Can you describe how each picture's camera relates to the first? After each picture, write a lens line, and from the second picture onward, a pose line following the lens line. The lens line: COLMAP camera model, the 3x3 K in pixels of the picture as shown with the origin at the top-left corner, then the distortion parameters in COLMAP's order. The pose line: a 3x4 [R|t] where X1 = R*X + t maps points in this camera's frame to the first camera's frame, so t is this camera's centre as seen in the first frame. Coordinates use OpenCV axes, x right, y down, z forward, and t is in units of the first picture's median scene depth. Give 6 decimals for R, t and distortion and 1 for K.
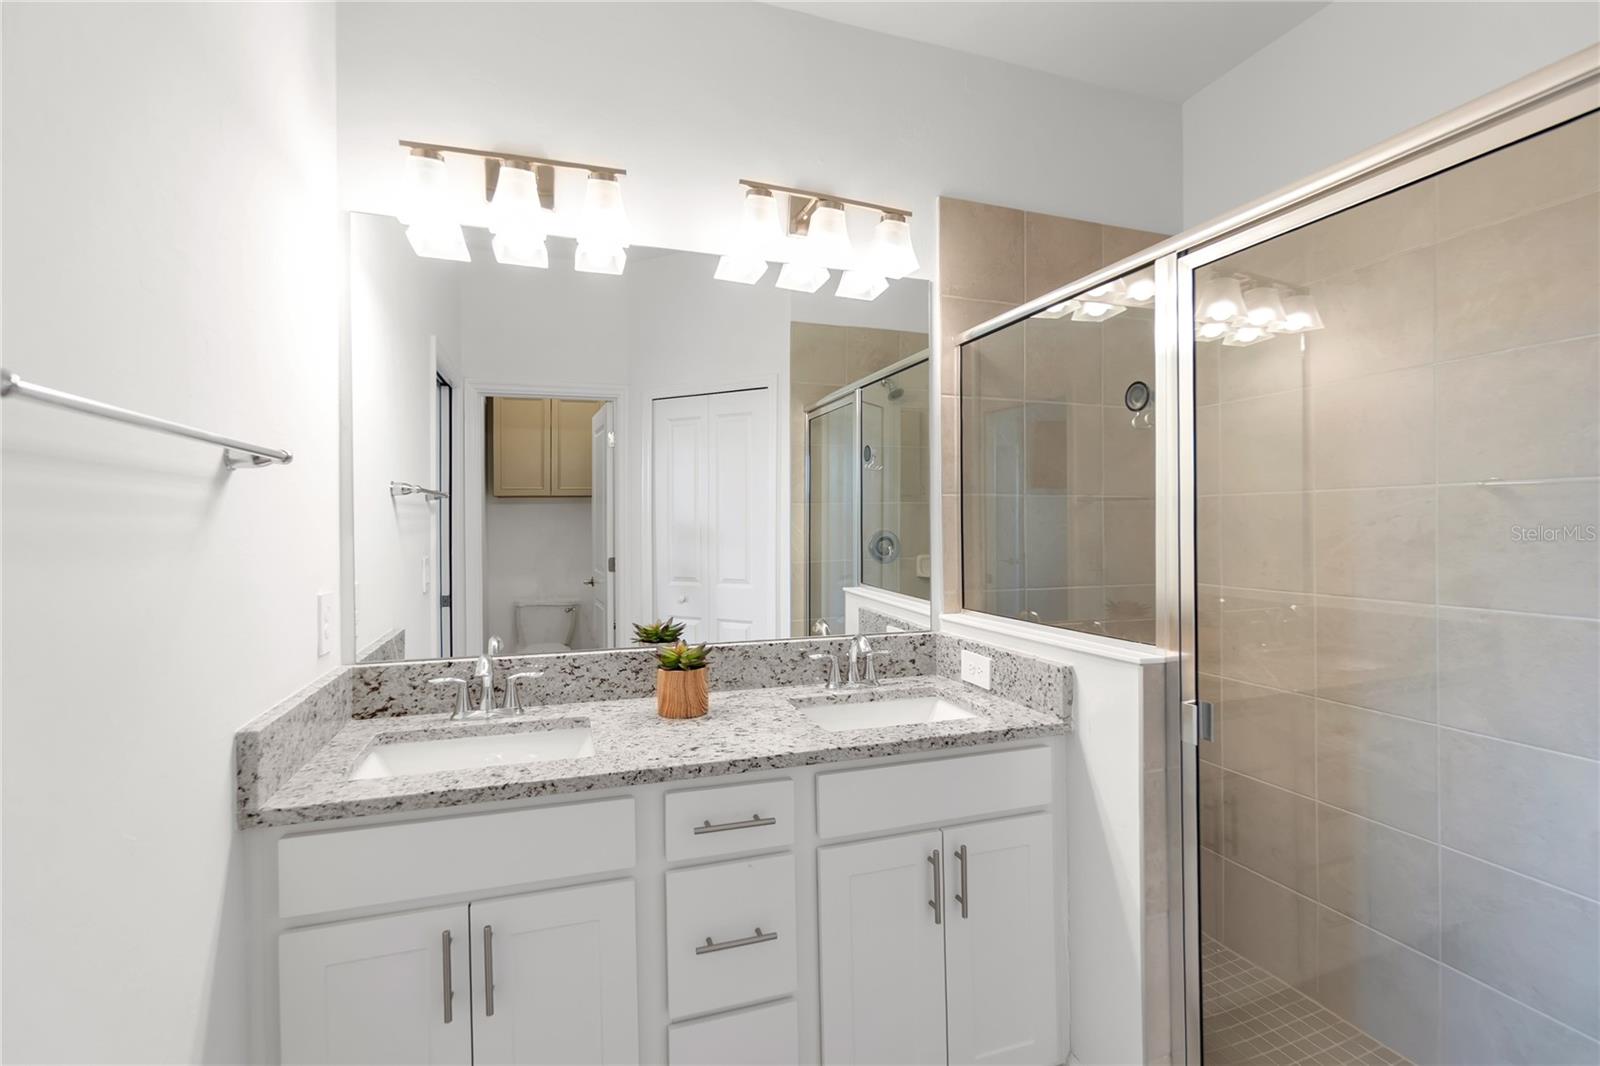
lens RADIAL K [[719.8, 0, 775.2], [0, 719.8, 525.0], [0, 0, 1]] dist [-0.001439, -0.000149]
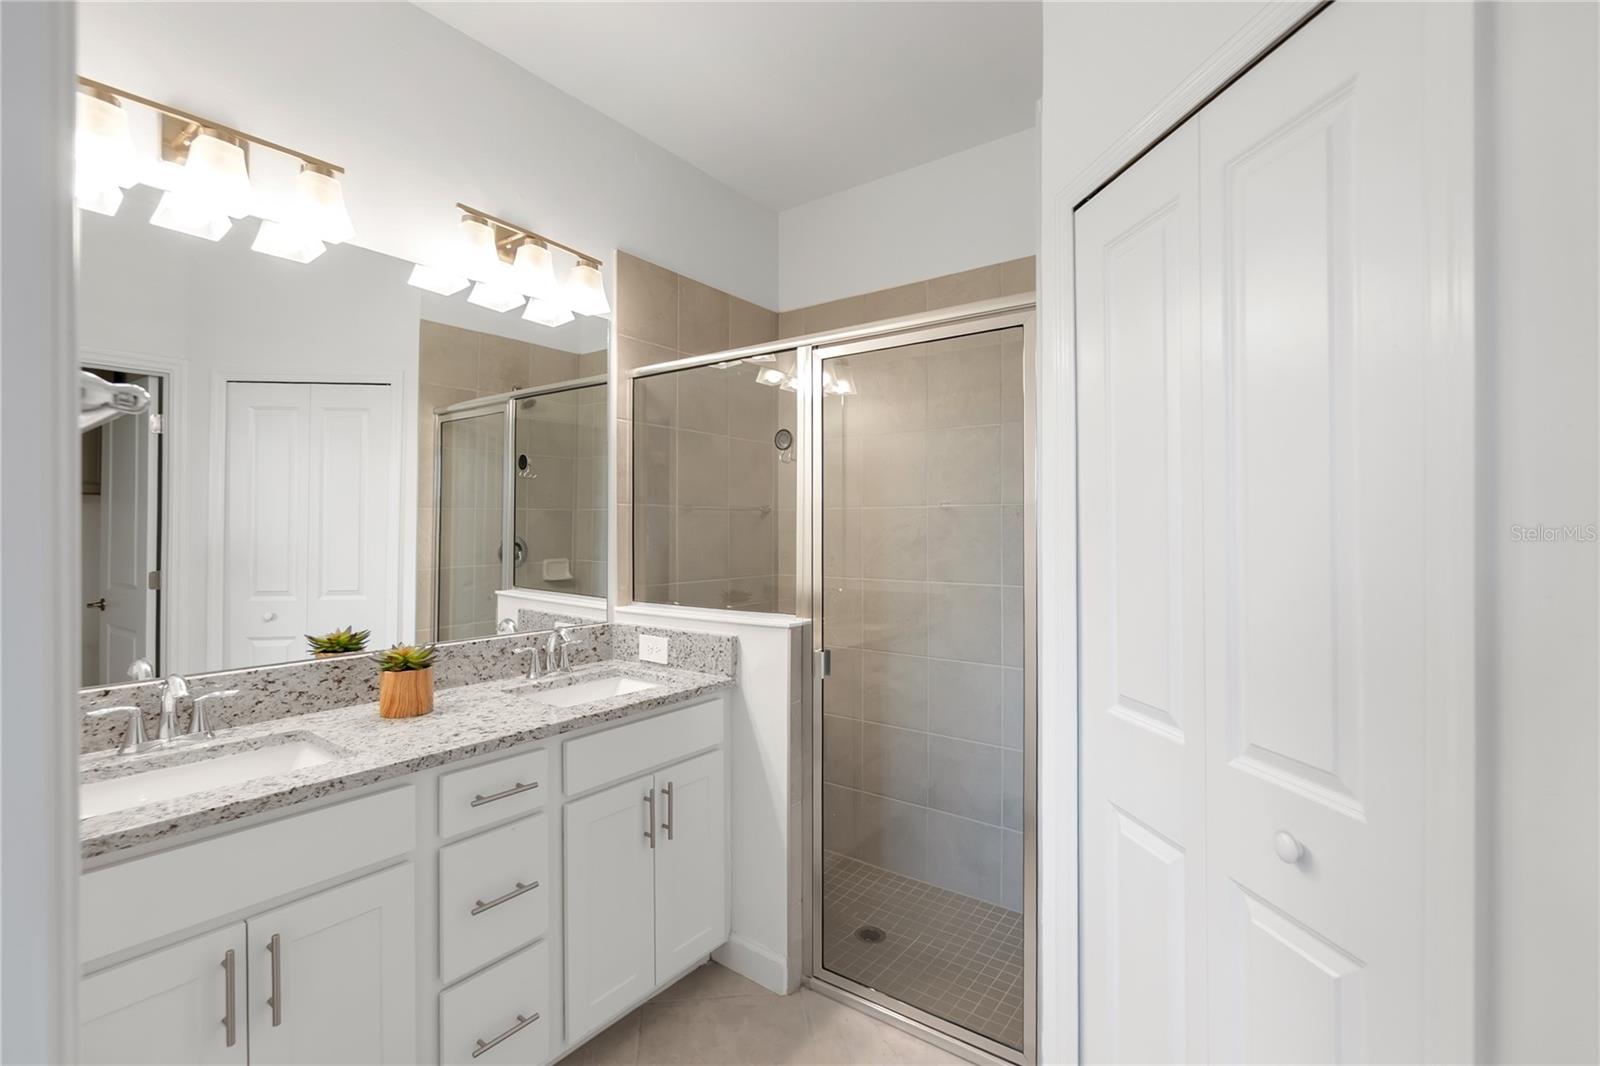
lens RADIAL K [[731.8, 0, 778.4], [0, 731.8, 526.1], [0, 0, 1]] dist [0.000613, 0.000743]
pose [[0.825087, 0.005761, 0.564976, -0.245695], [-0.001734, 0.999969, -0.007663, 0.001763], [-0.565003, 0.005343, 0.825072, -0.139699]]
